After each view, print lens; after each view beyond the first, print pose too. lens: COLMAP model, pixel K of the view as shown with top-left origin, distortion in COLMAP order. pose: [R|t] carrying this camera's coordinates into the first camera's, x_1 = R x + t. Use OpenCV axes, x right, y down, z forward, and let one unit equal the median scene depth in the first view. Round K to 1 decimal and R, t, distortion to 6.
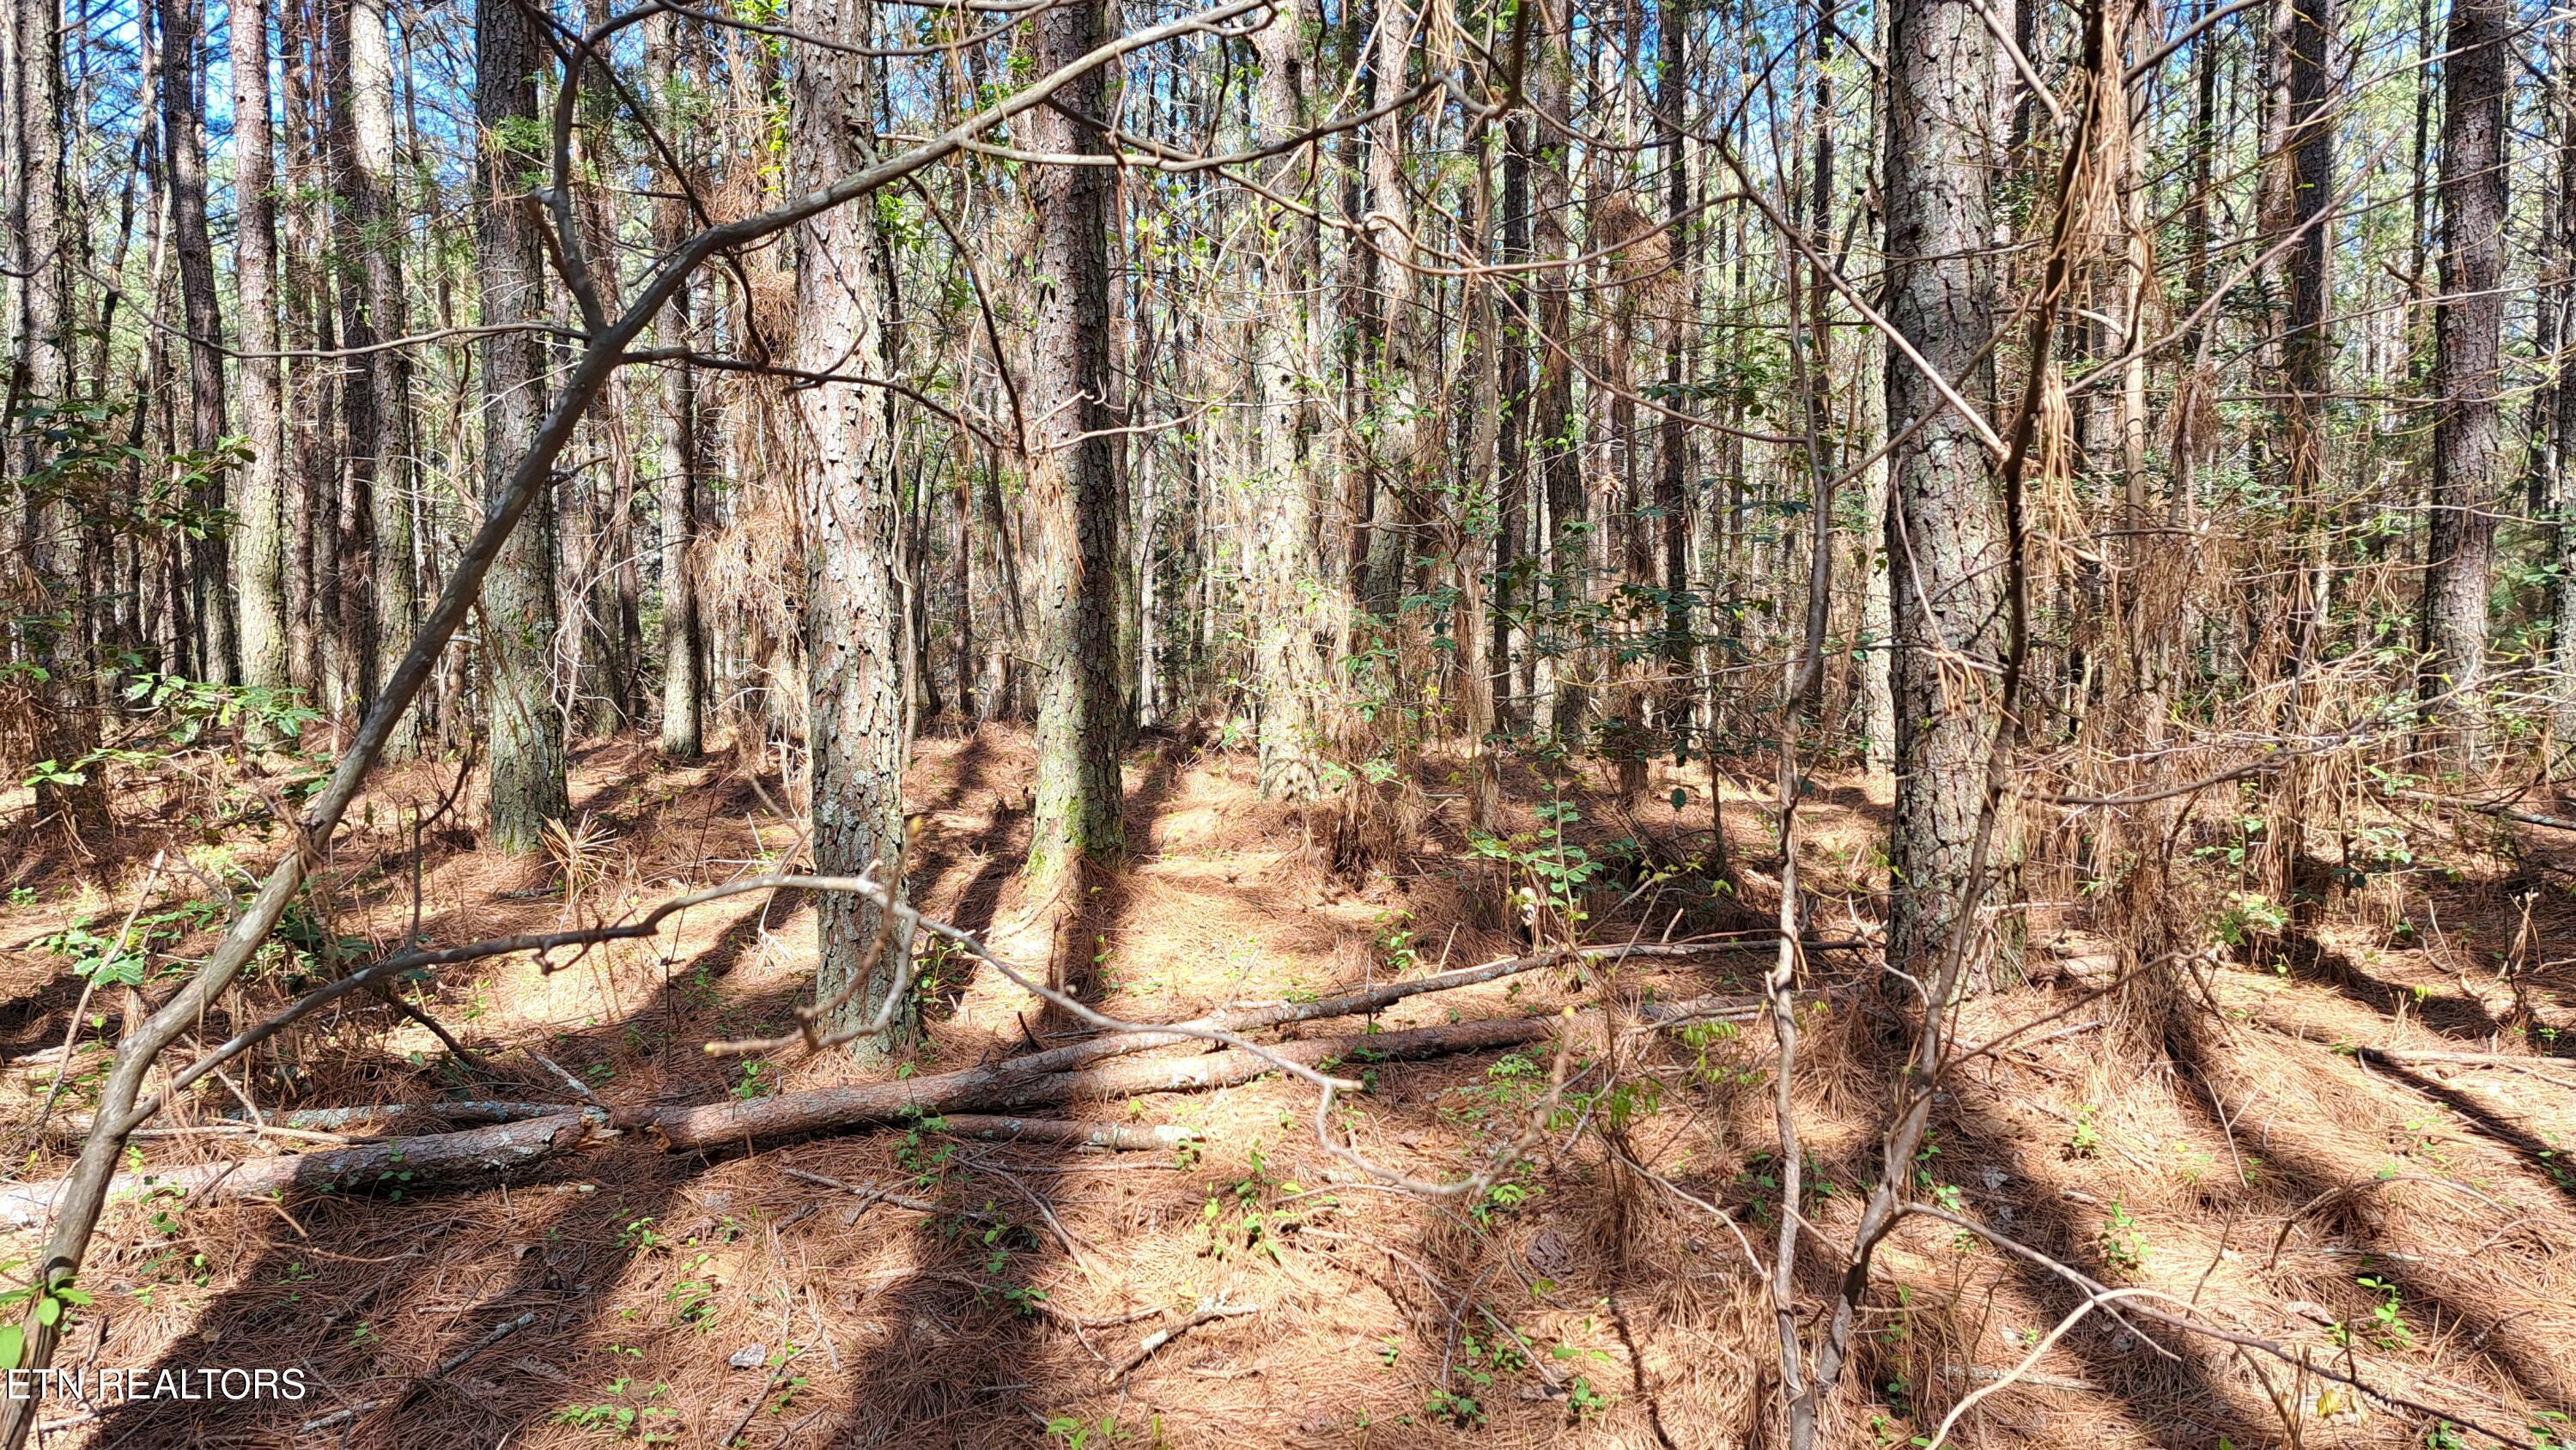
lens RADIAL K [[1844.3, 0, 1281.0], [0, 1844.3, 734.6], [0, 0, 1]] dist [0.101446, -0.088828]
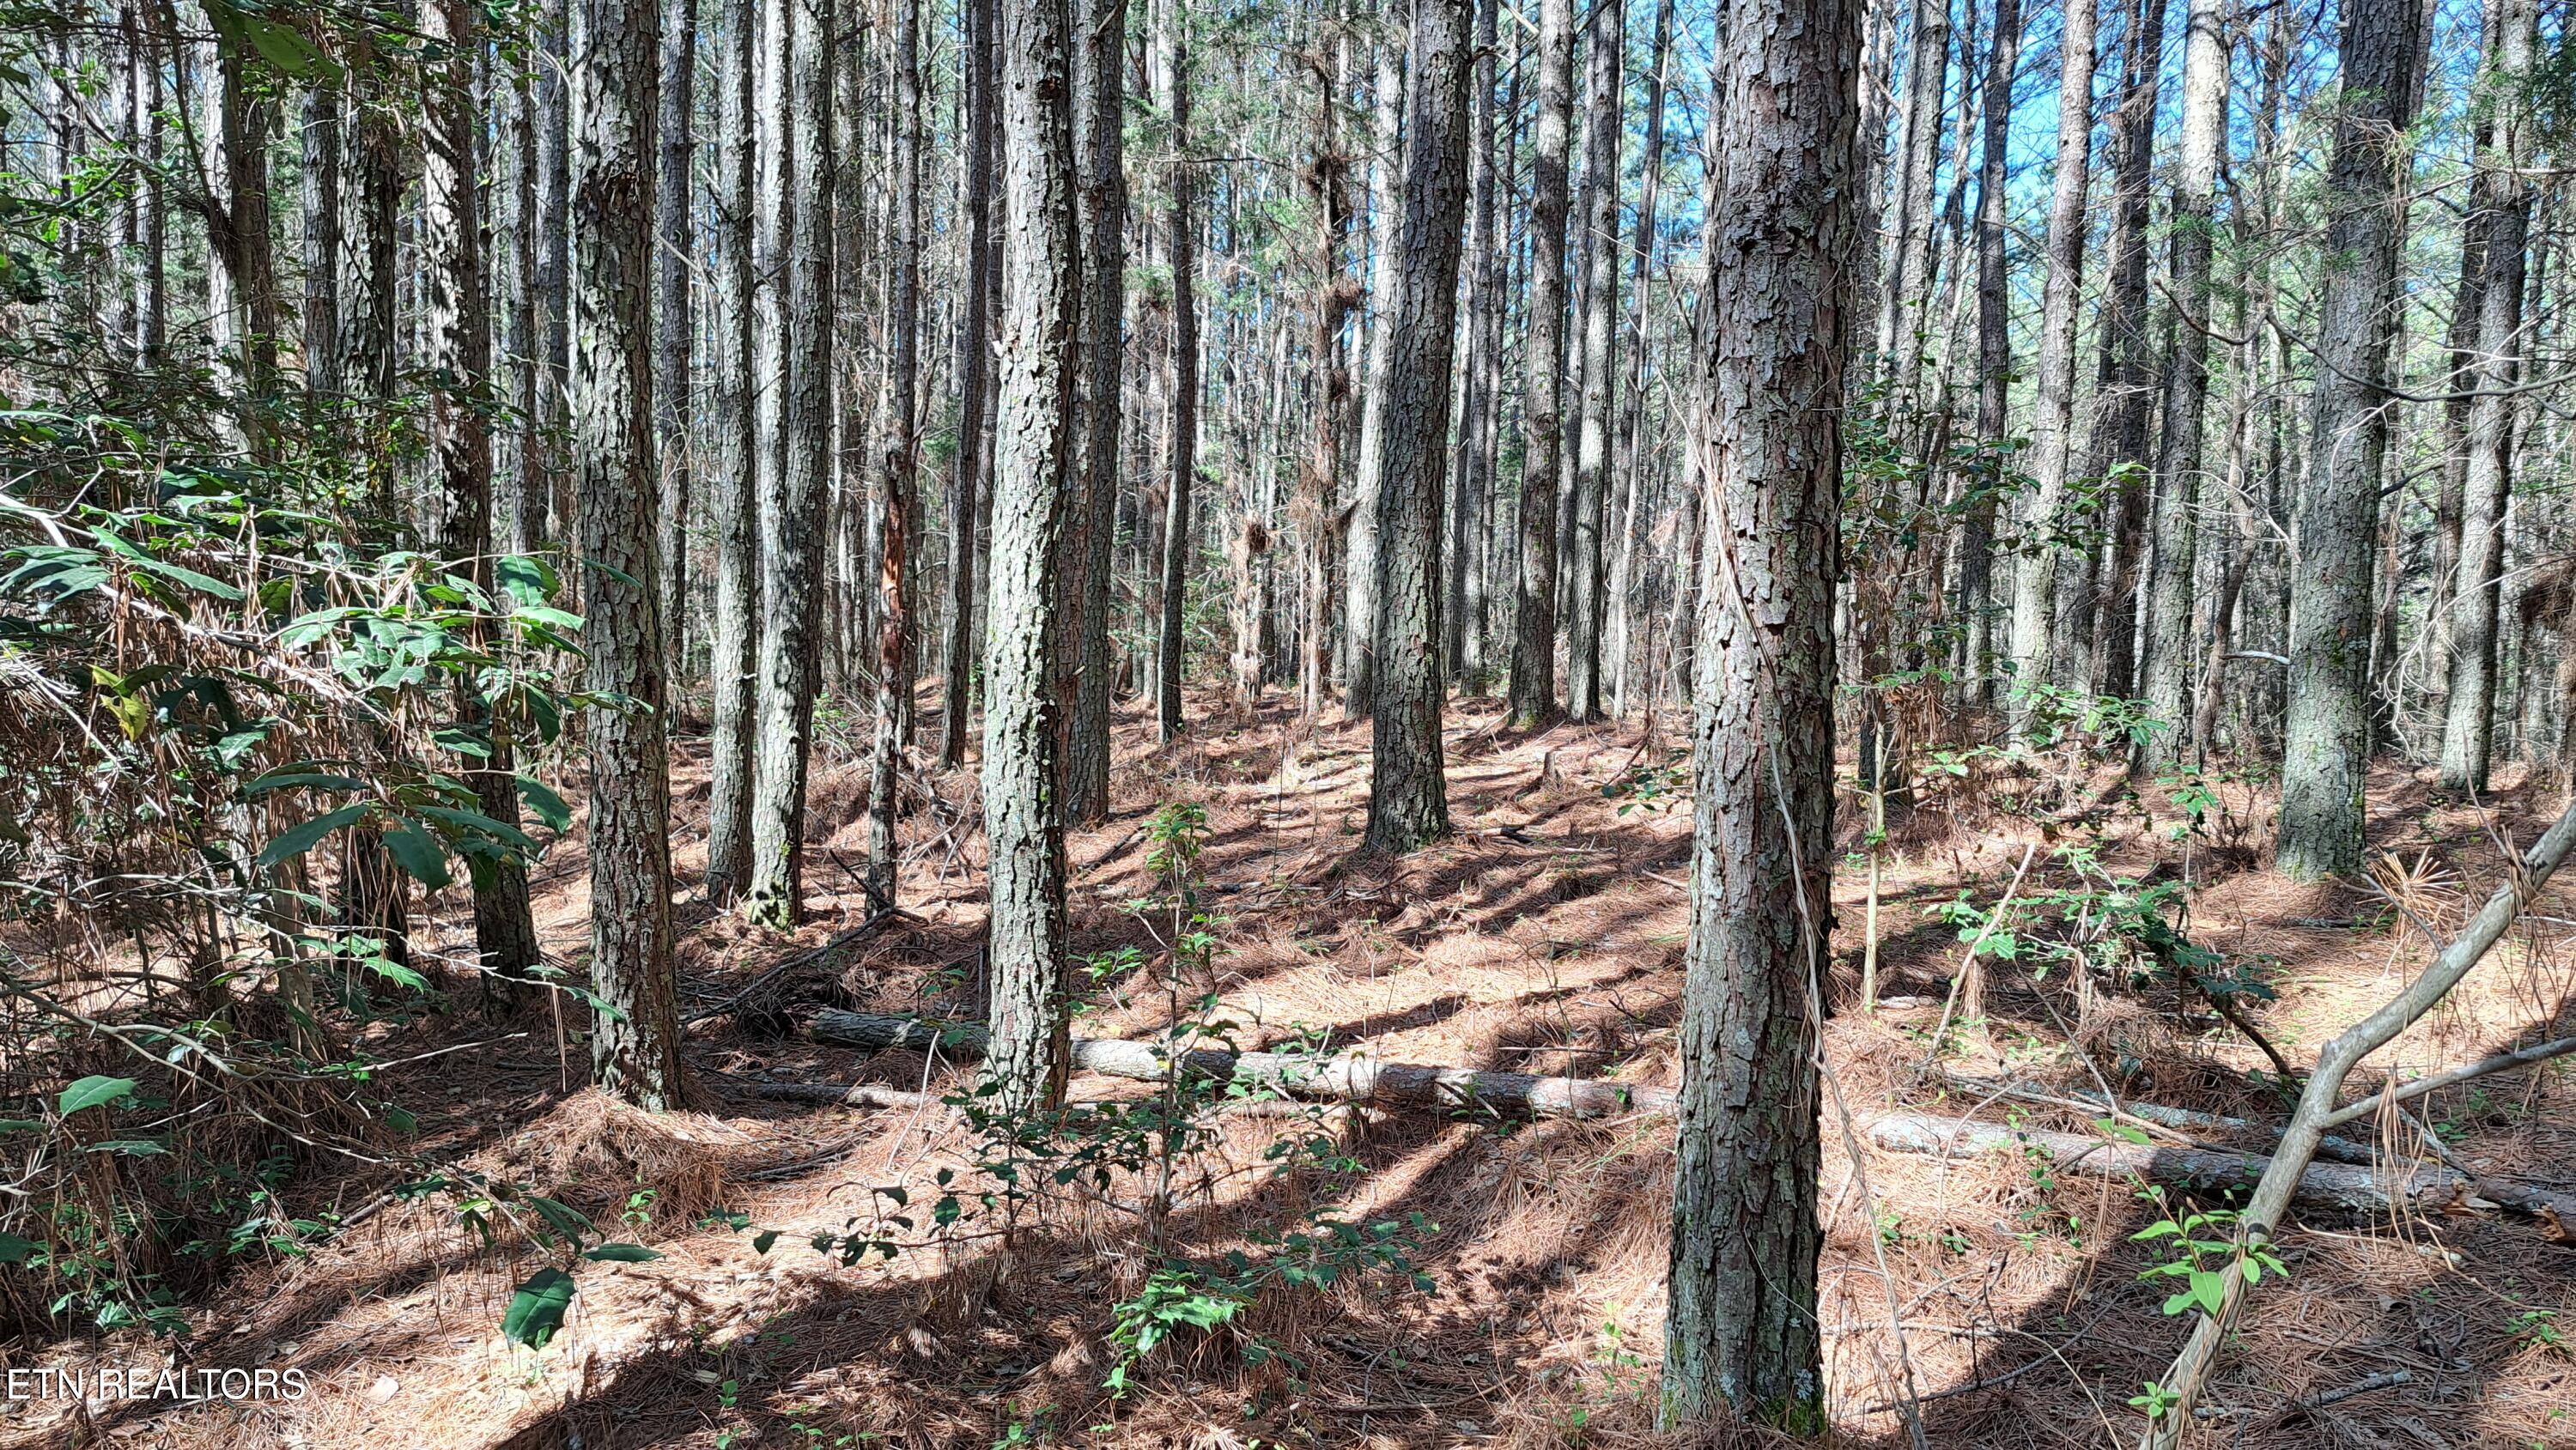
lens RADIAL K [[1844.3, 0, 1281.0], [0, 1844.3, 734.6], [0, 0, 1]] dist [0.101446, -0.088828]
pose [[0.678504, 0.071840, -0.731075, -0.090698], [-0.073793, 0.996838, 0.029468, -0.001116], [0.730881, 0.033954, 0.681660, -0.071701]]
